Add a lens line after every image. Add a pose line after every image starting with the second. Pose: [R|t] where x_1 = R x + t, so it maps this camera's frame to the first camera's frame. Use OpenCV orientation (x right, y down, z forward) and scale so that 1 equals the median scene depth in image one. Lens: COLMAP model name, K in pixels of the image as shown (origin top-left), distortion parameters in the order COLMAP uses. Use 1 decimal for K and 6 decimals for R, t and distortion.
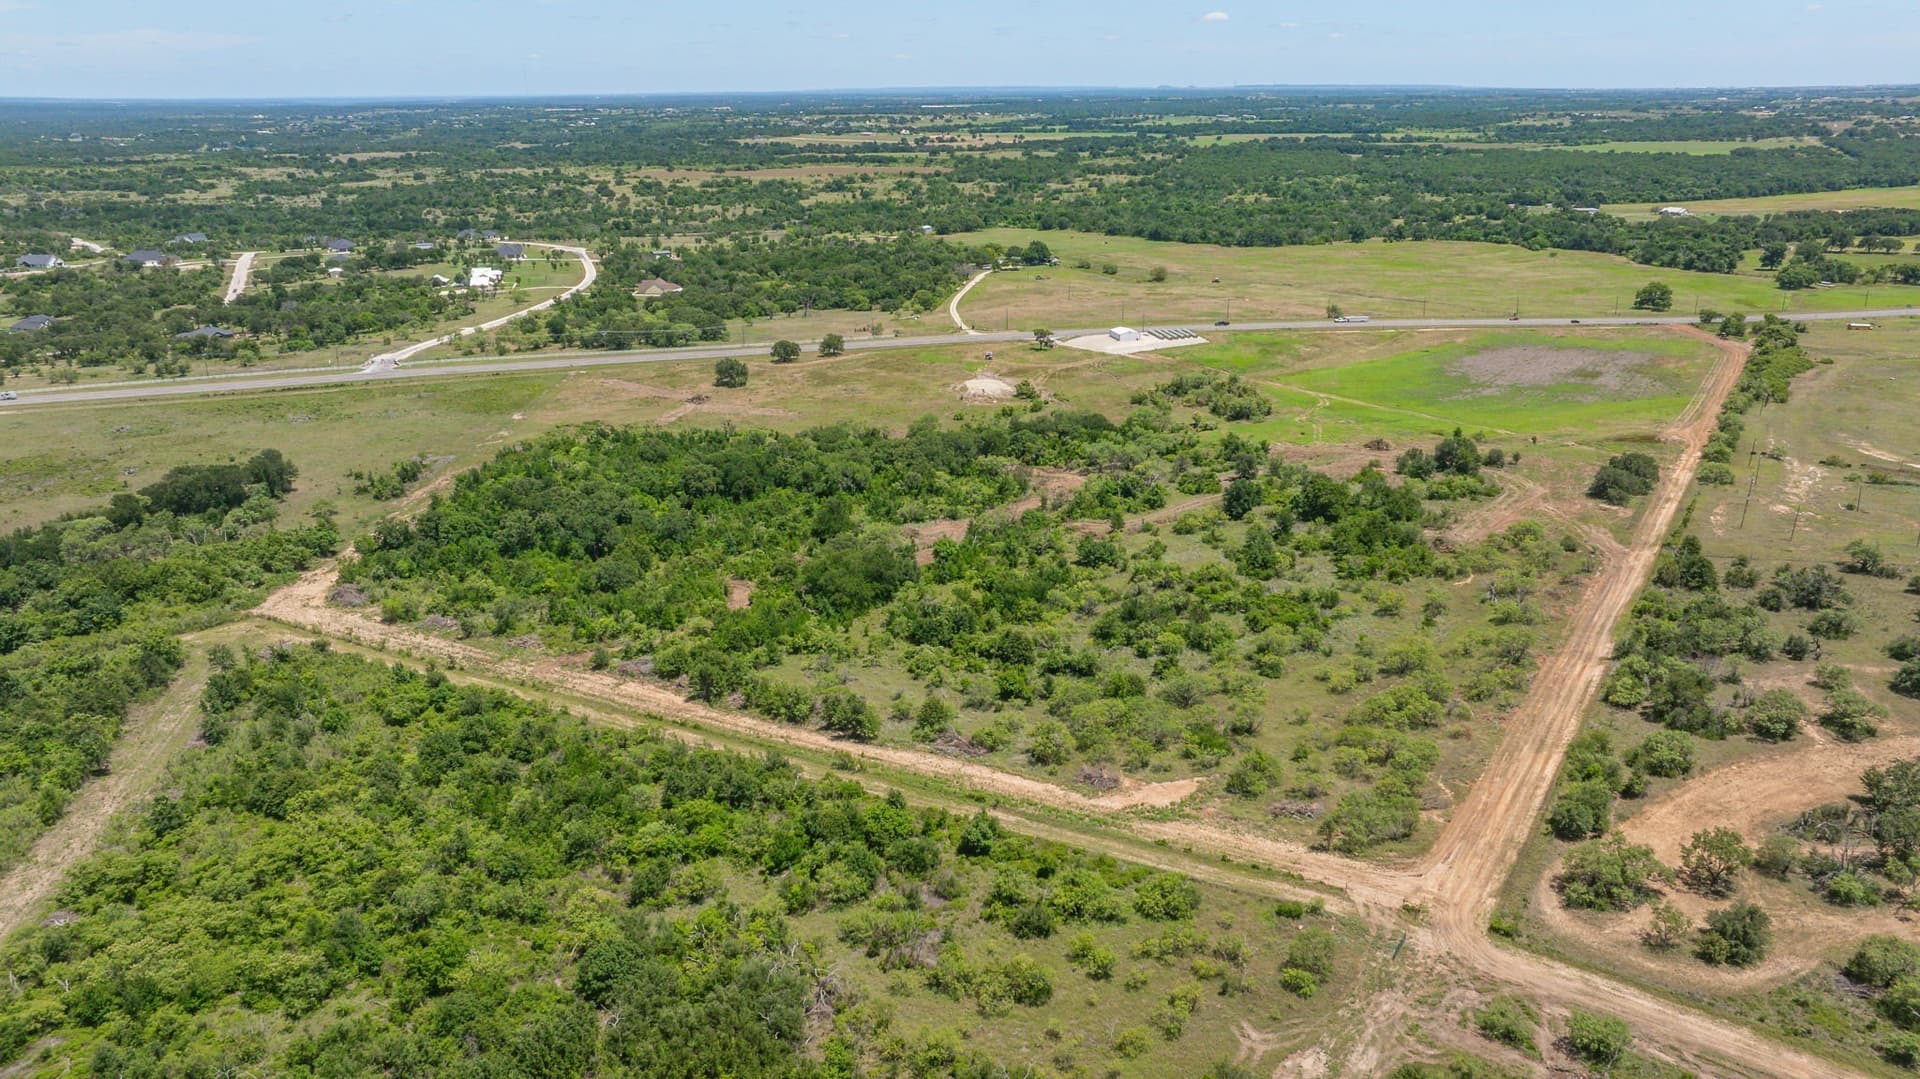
lens RADIAL K [[1357.4, 0, 955.9], [0, 1357.4, 501.5], [0, 0, 1]] dist [0.001136, -0.068064]
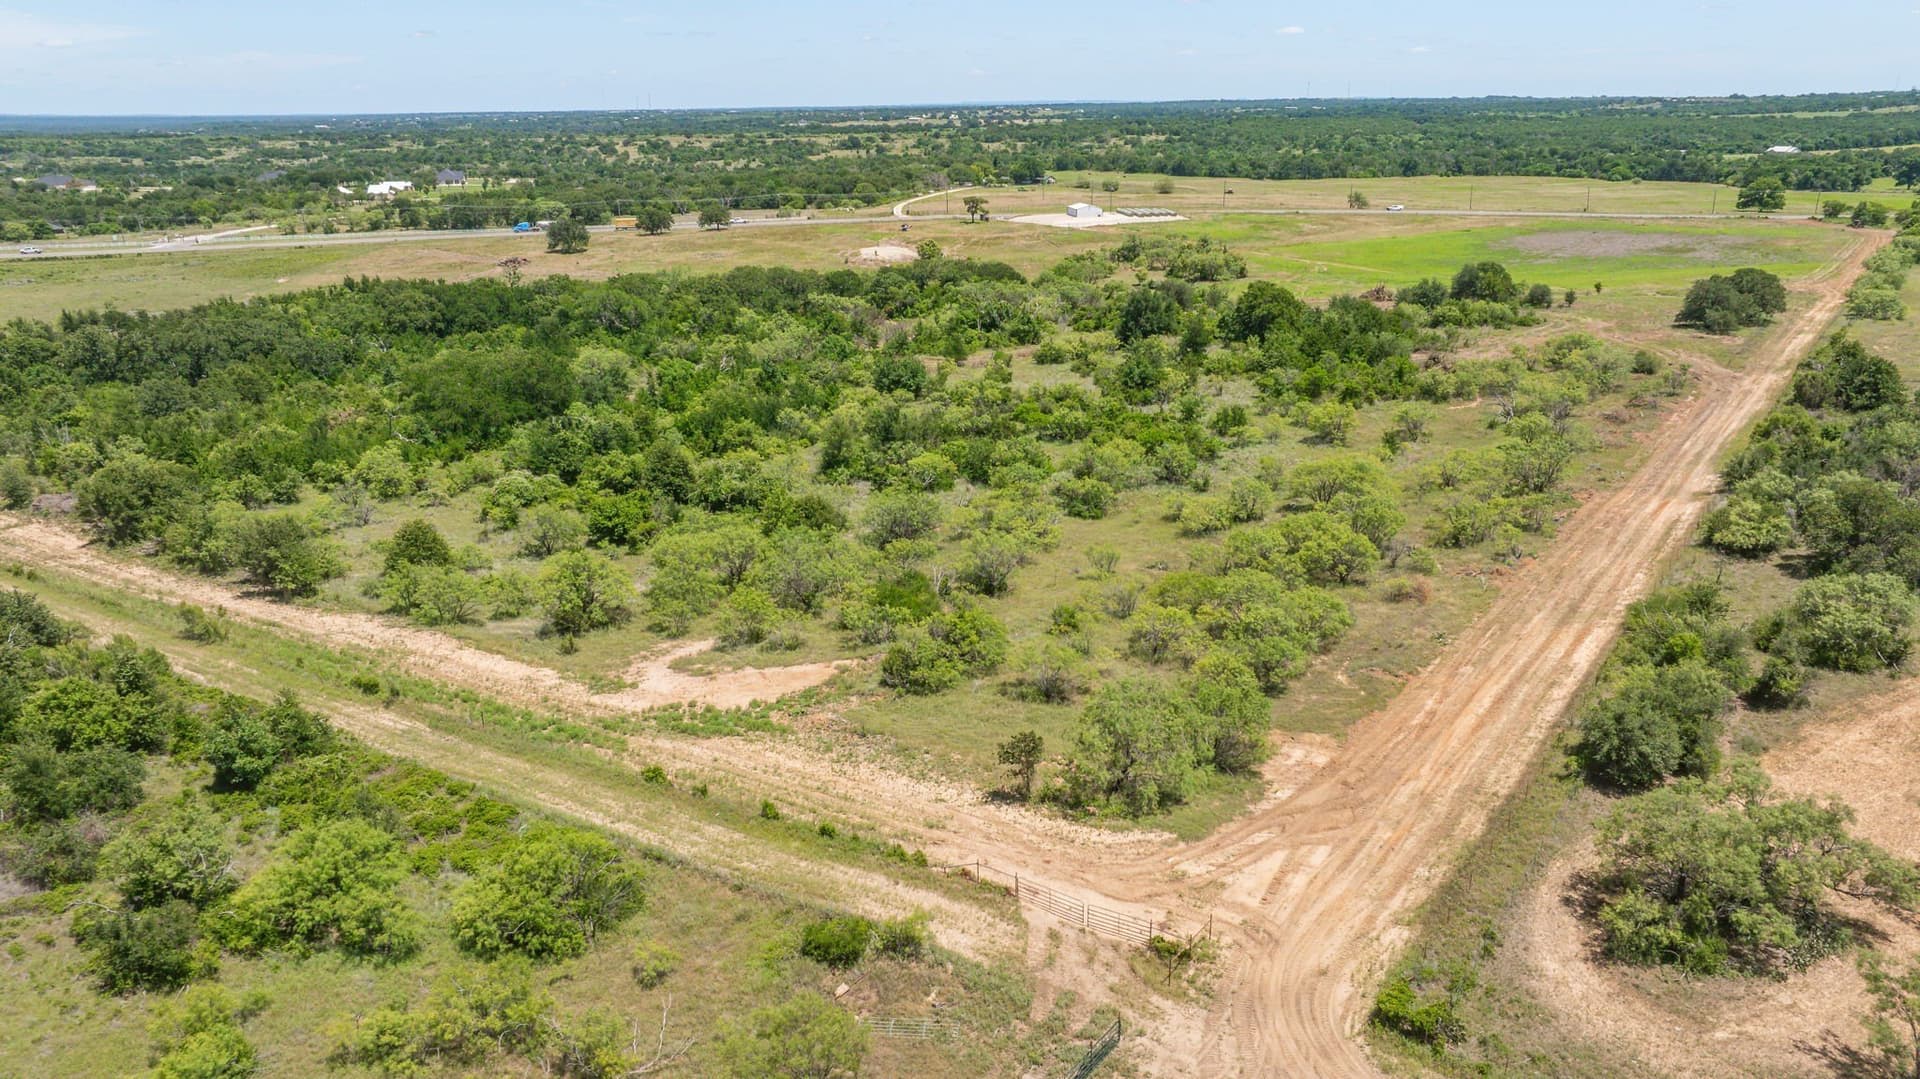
lens RADIAL K [[1348.0, 0, 960.0], [0, 1348.0, 539.5], [0, 0, 1]] dist [-0.025435, -0.000863]
pose [[0.998565, 0.015535, -0.051247, 0.235733], [-0.014746, 0.999767, 0.015746, 0.146954], [0.051480, -0.014968, 0.998562, 0.504453]]
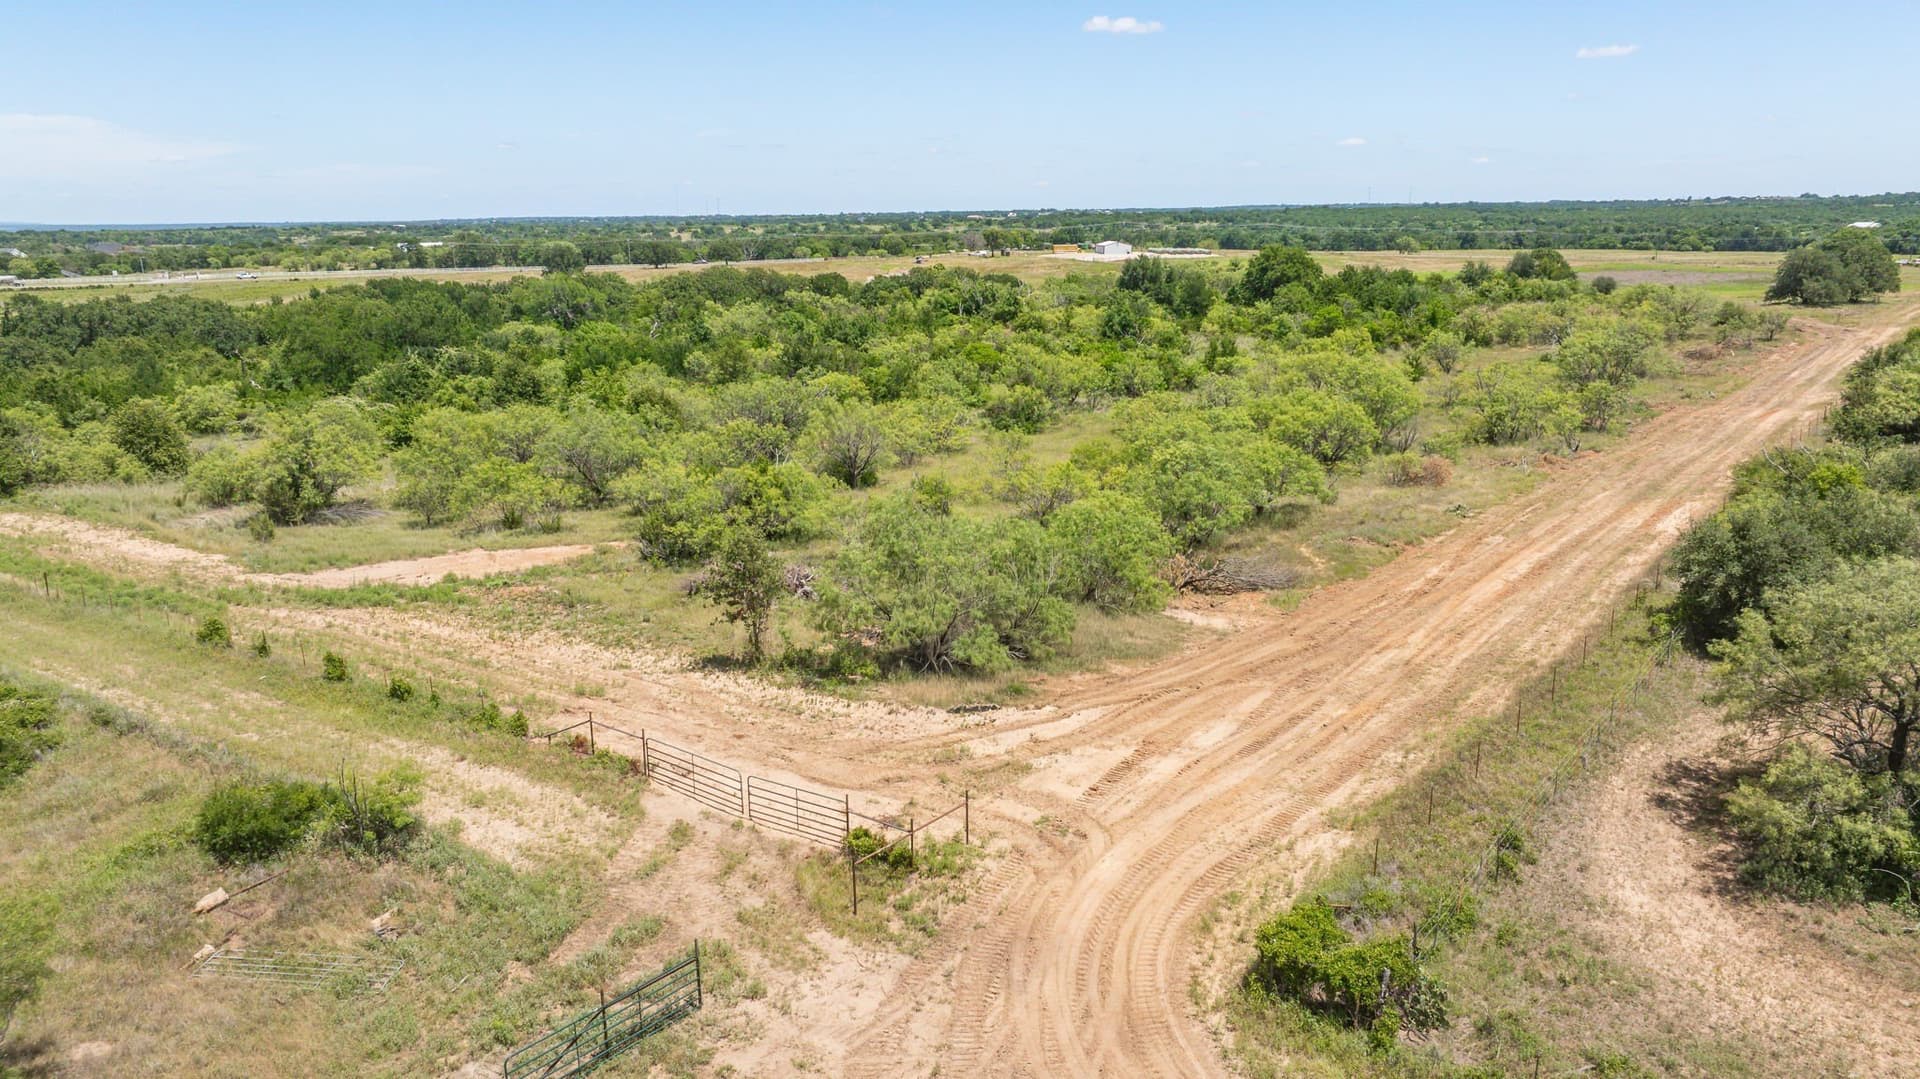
lens RADIAL K [[1350.9, 0, 960.0], [0, 1350.9, 539.5], [0, 0, 1]] dist [-0.047514, 0.047700]
pose [[0.994958, 0.023829, -0.097416, 0.290213], [-0.029713, 0.997792, -0.059406, 0.213003], [0.095785, 0.062001, 0.993469, 0.644546]]
